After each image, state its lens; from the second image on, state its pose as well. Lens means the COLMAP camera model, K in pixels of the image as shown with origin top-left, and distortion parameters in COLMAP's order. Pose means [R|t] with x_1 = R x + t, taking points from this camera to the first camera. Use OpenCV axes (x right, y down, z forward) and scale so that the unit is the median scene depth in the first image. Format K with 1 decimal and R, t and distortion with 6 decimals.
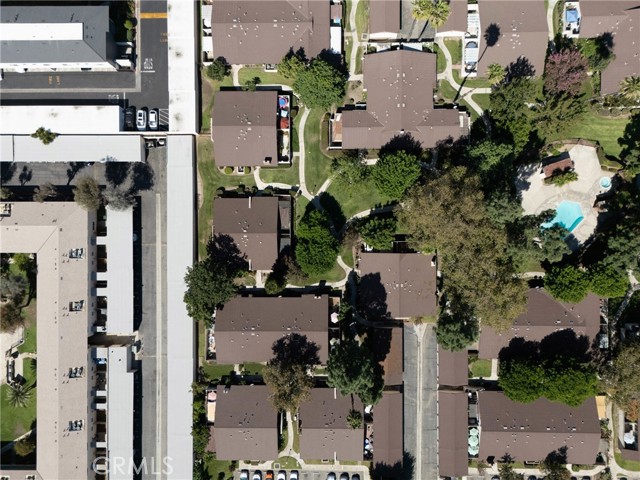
lens RADIAL K [[473.6, 0, 318.4], [0, 473.6, 240.0], [0, 0, 1]] dist [0.075618, -0.065320]
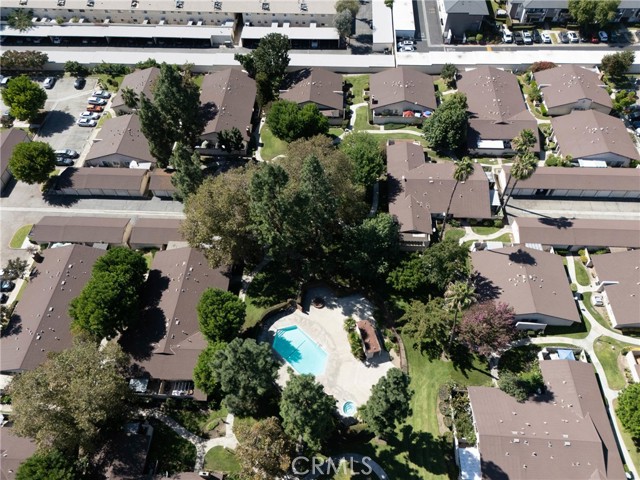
lens RADIAL K [[473.6, 0, 321.8], [0, 473.6, 238.9], [0, 0, 1]] dist [0.075618, -0.065320]
pose [[-0.049864, 0.817769, -0.573383, 0.805866], [-0.998695, -0.034500, 0.037646, -0.095092], [0.011004, 0.574512, 0.818422, 0.256153]]
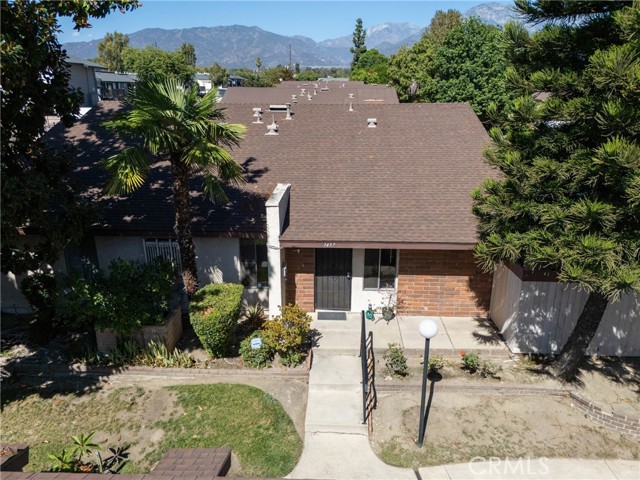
lens RADIAL K [[473.6, 0, 314.6], [0, 473.6, 241.7], [0, 0, 1]] dist [0.075618, -0.065320]
pose [[0.998938, 0.031623, -0.033499, -0.130835], [-0.041573, 0.305519, -0.951278, 0.157259], [-0.019848, 0.951661, 0.306509, 0.969061]]
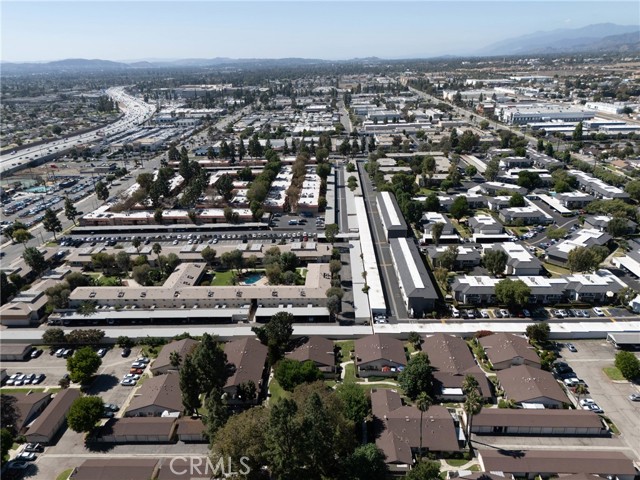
lens RADIAL K [[473.6, 0, 321.1], [0, 473.6, 238.9], [0, 0, 1]] dist [0.075618, -0.065320]
pose [[-0.025953, 0.389061, -0.920846, 1.078303], [-0.999593, 0.000778, 0.028501, -0.092451], [0.011805, 0.921212, 0.388882, 0.092785]]
